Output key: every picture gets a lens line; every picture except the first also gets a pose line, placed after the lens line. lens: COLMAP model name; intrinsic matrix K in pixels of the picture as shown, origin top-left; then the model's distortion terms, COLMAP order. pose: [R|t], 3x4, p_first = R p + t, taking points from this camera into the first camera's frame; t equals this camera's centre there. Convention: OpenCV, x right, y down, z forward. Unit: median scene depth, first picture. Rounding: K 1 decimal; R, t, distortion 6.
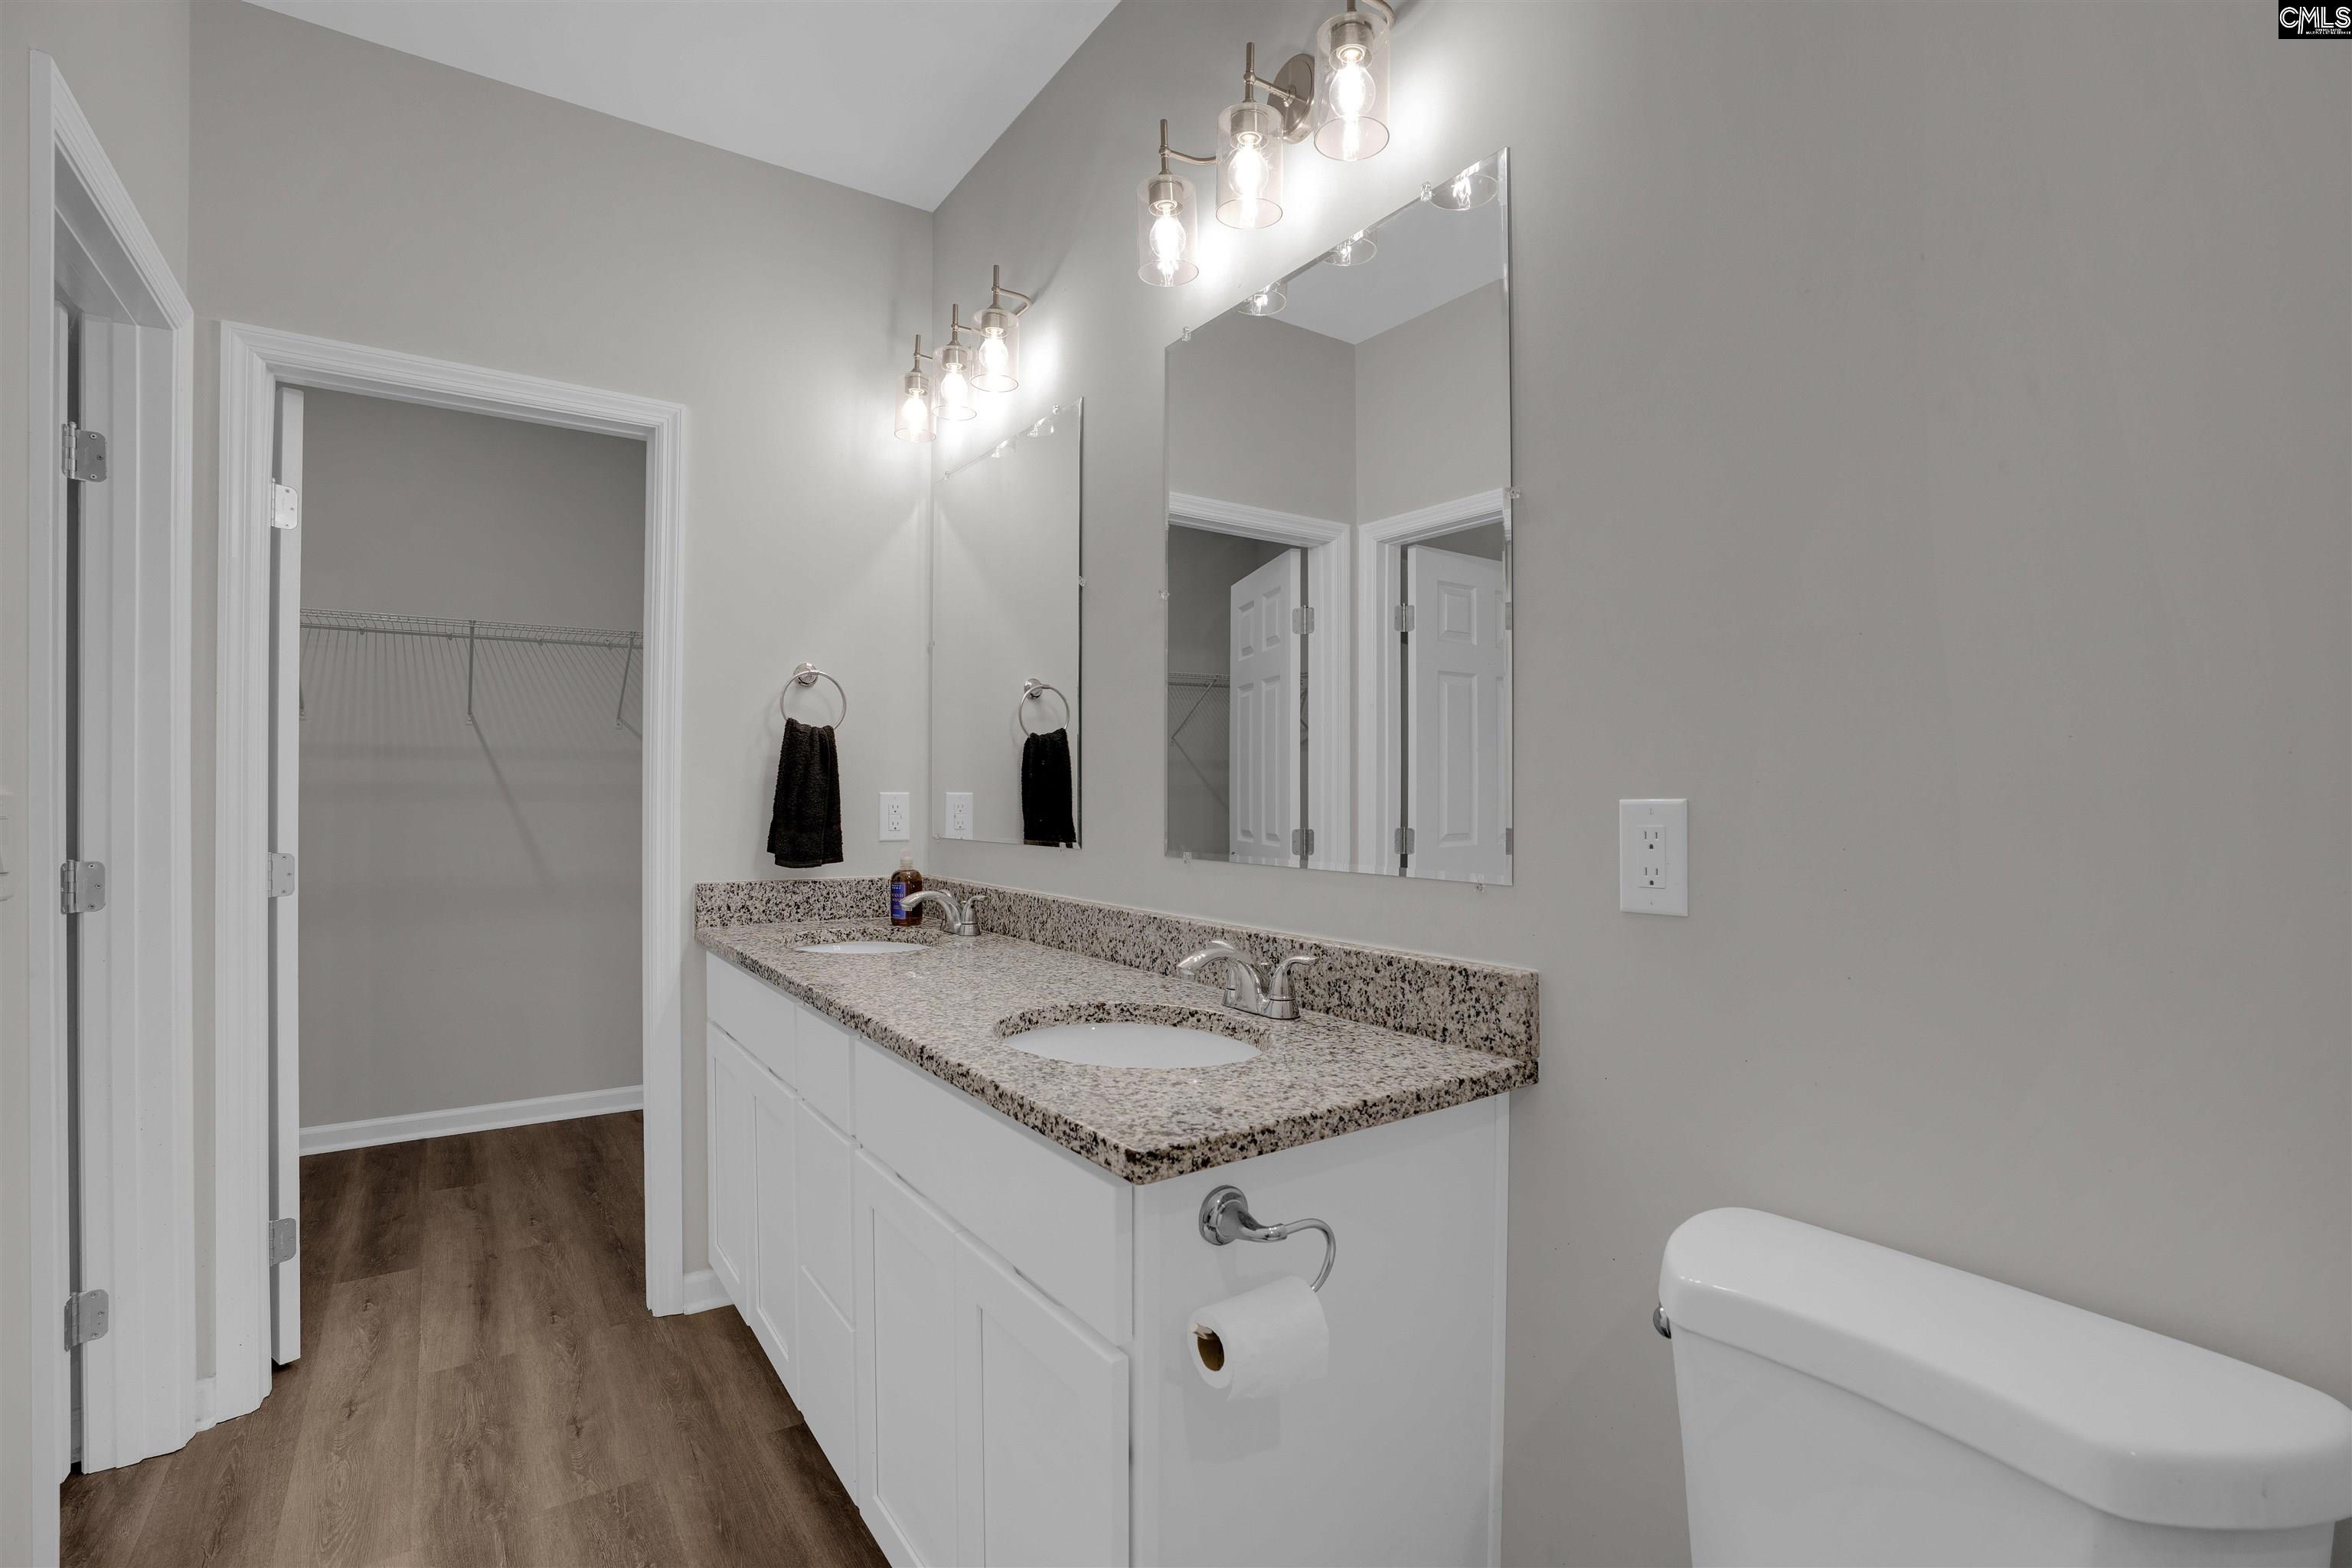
lens RADIAL K [[1093.4, 0, 1178.6], [0, 1093.4, 791.0], [0, 0, 1]] dist [-0.056658, 0.018157]
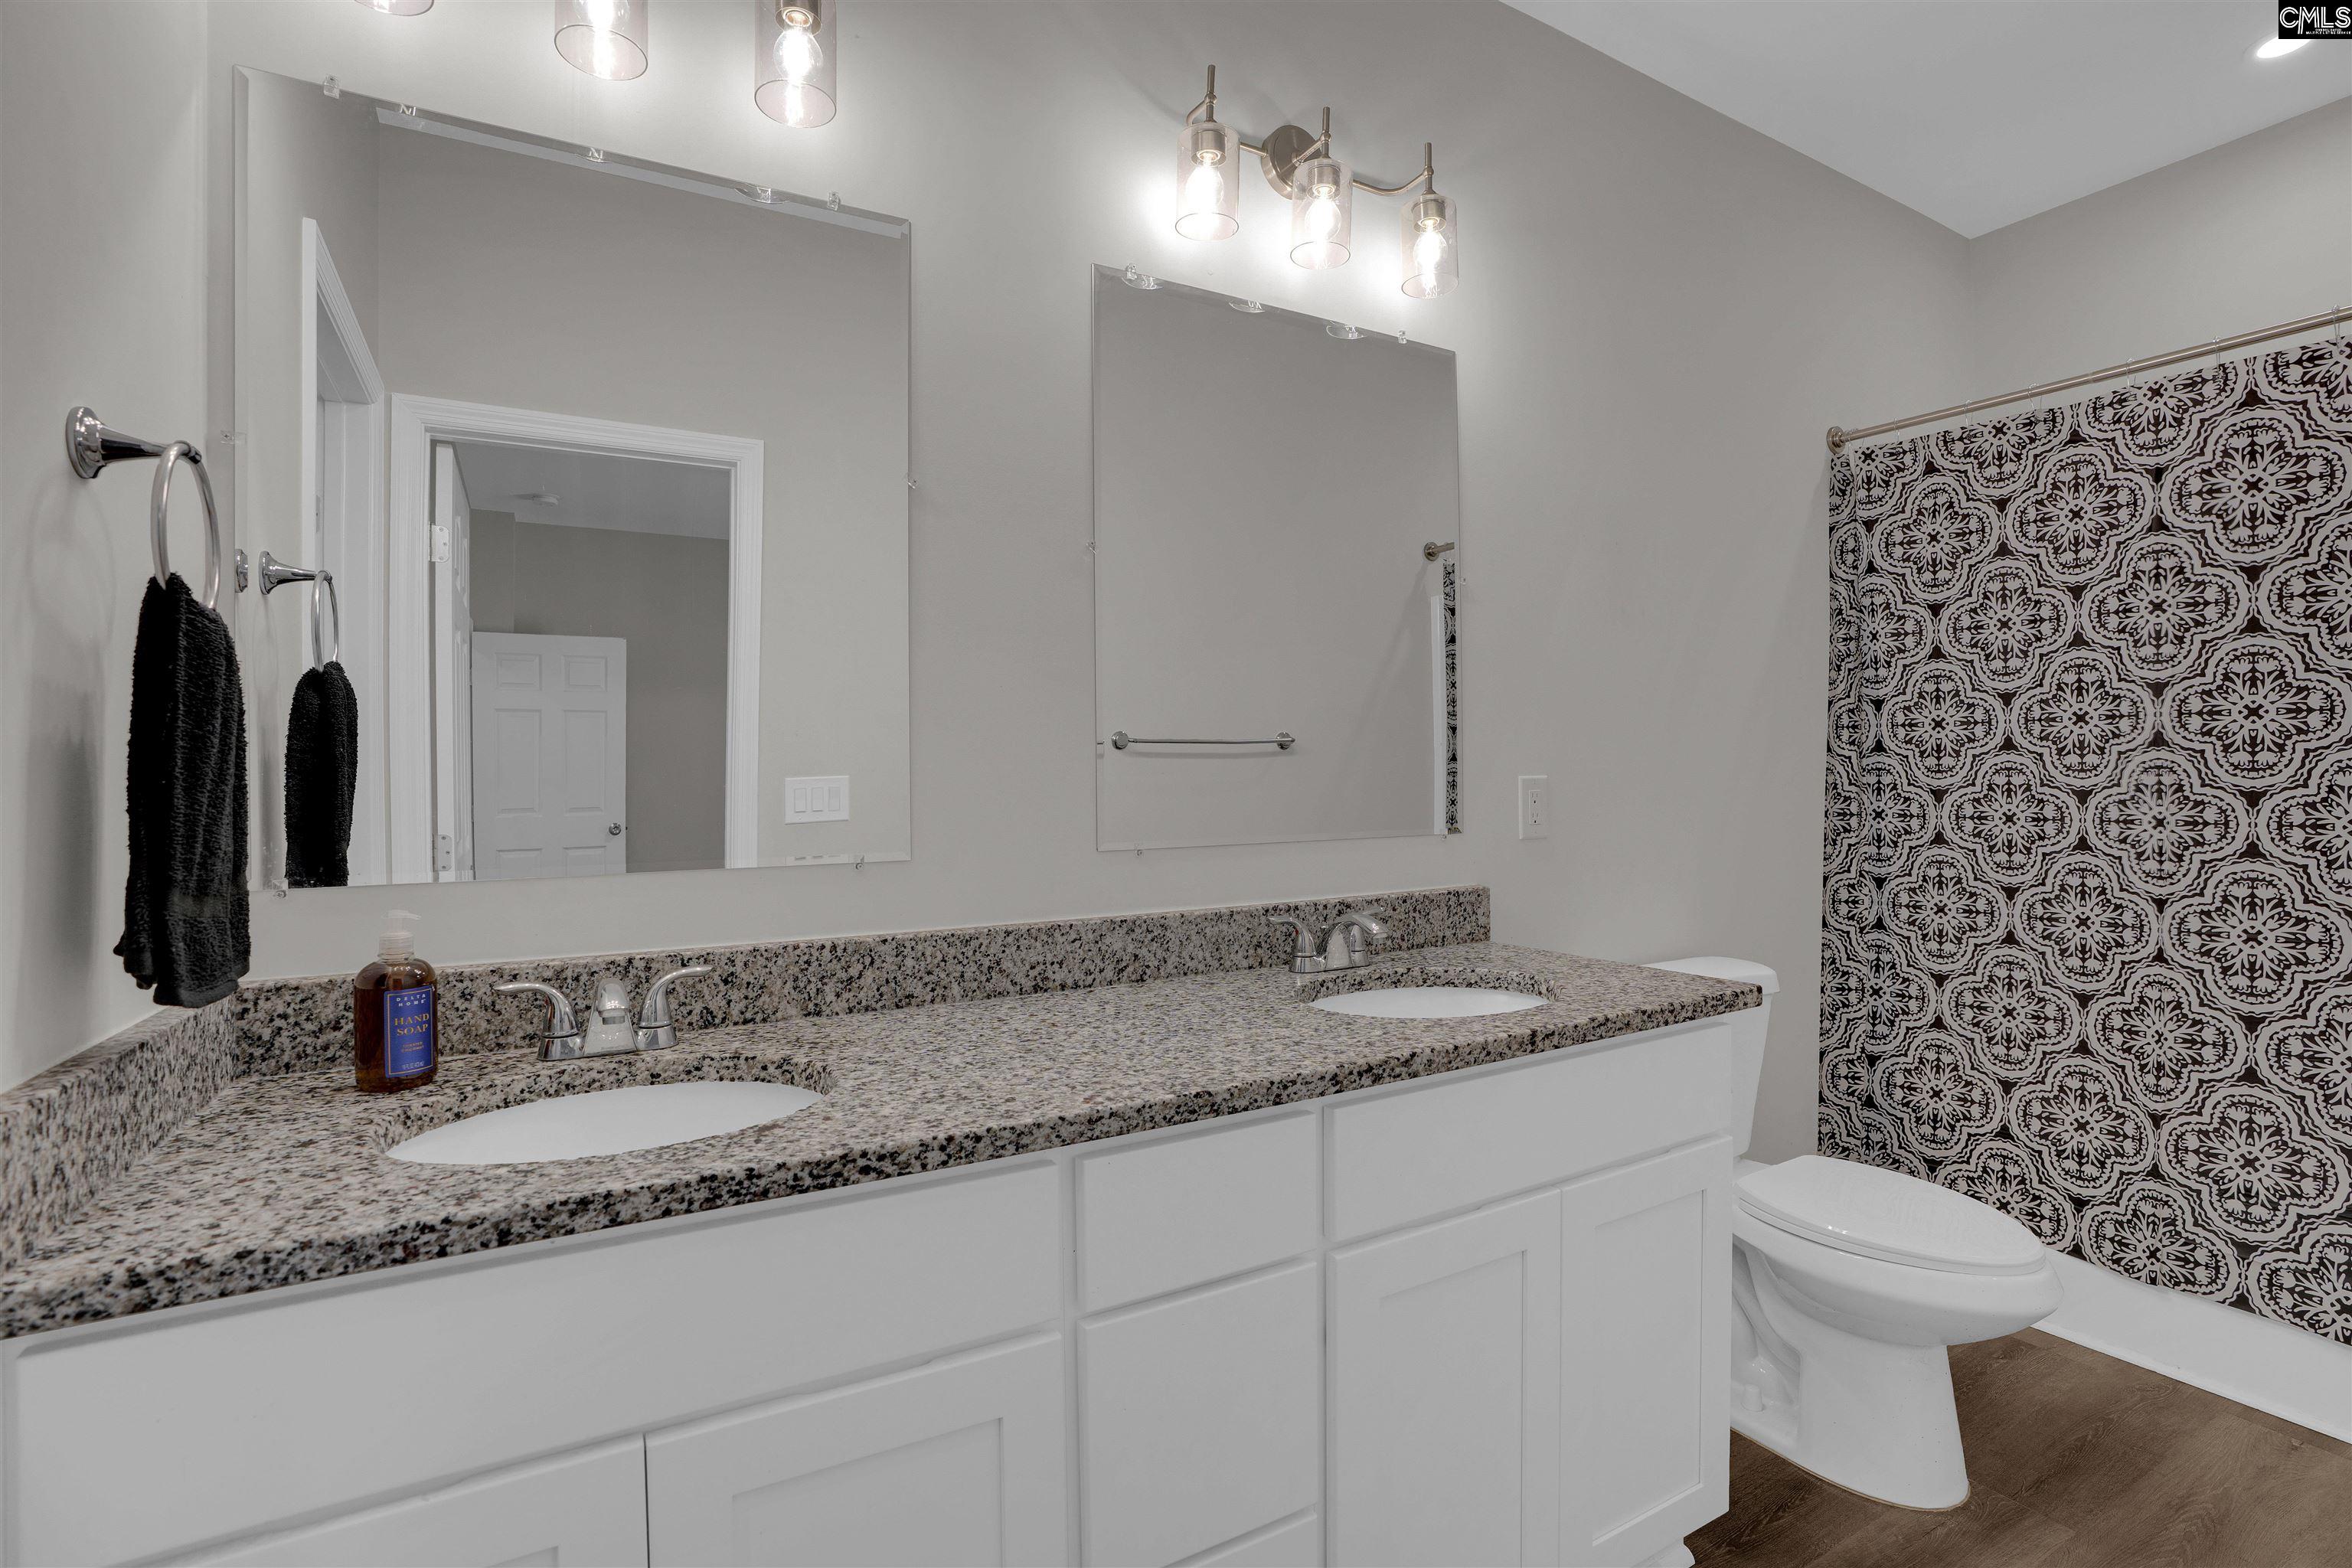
lens RADIAL K [[1093.4, 0, 1178.4], [0, 1093.4, 775.4], [0, 0, 1]] dist [-0.056658, 0.018157]
pose [[0.082428, 0.001755, 0.996595, -0.867144], [0.009621, 0.999950, -0.002557, 0.003345], [-0.996551, 0.009799, 0.082407, 0.867934]]
